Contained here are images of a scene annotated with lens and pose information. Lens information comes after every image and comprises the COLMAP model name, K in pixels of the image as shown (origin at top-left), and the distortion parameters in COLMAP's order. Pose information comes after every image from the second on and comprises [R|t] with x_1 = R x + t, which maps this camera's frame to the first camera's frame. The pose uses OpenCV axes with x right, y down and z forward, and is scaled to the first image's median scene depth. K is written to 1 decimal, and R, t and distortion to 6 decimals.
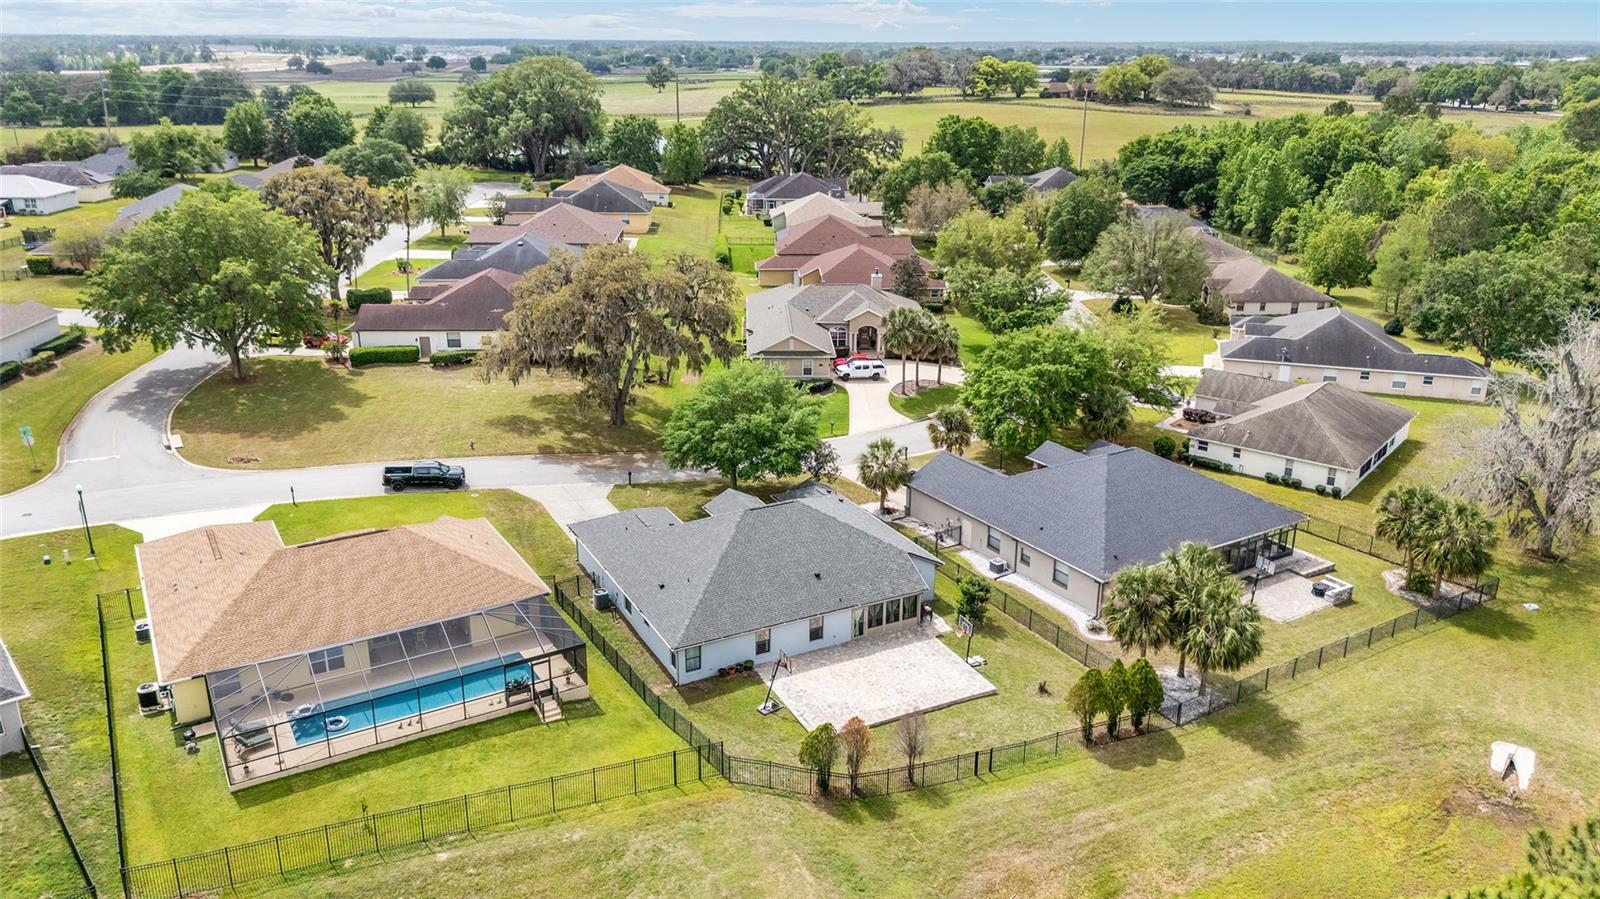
lens RADIAL K [[1178.7, 0, 800.0], [0, 1178.7, 449.5], [0, 0, 1]] dist [0.062748, -0.065577]
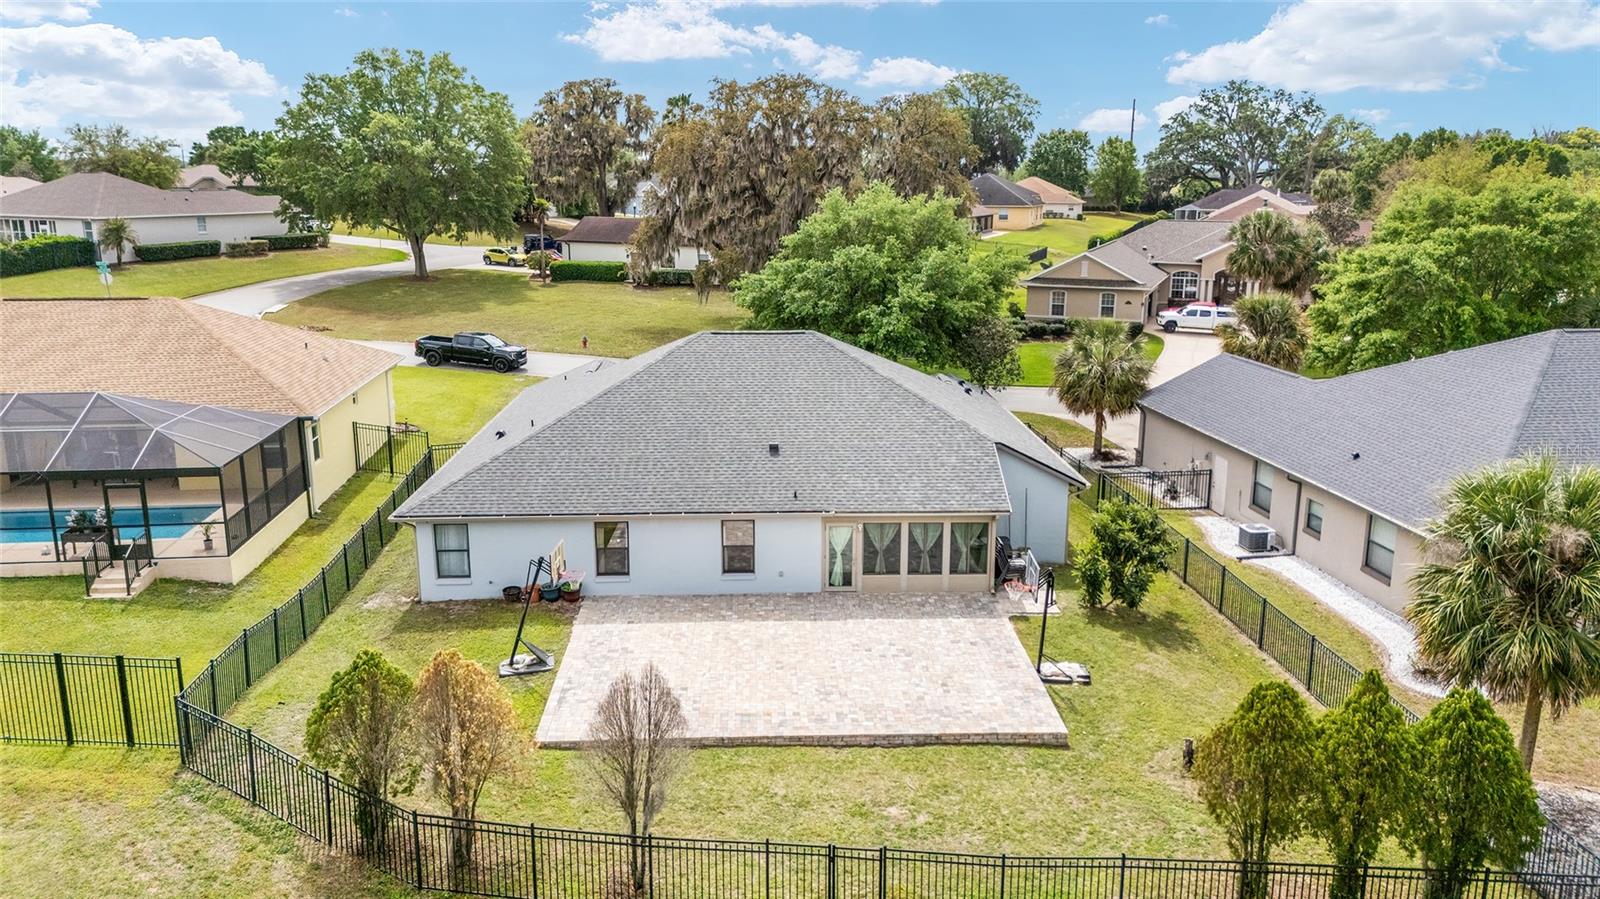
lens RADIAL K [[1178.7, 0, 800.0], [0, 1178.7, 449.5], [0, 0, 1]] dist [0.062748, -0.065577]
pose [[0.905875, 0.094202, -0.412936, 0.204730], [-0.137620, 0.987517, -0.076623, 0.131222], [0.400563, 0.126240, 0.907531, 0.519046]]
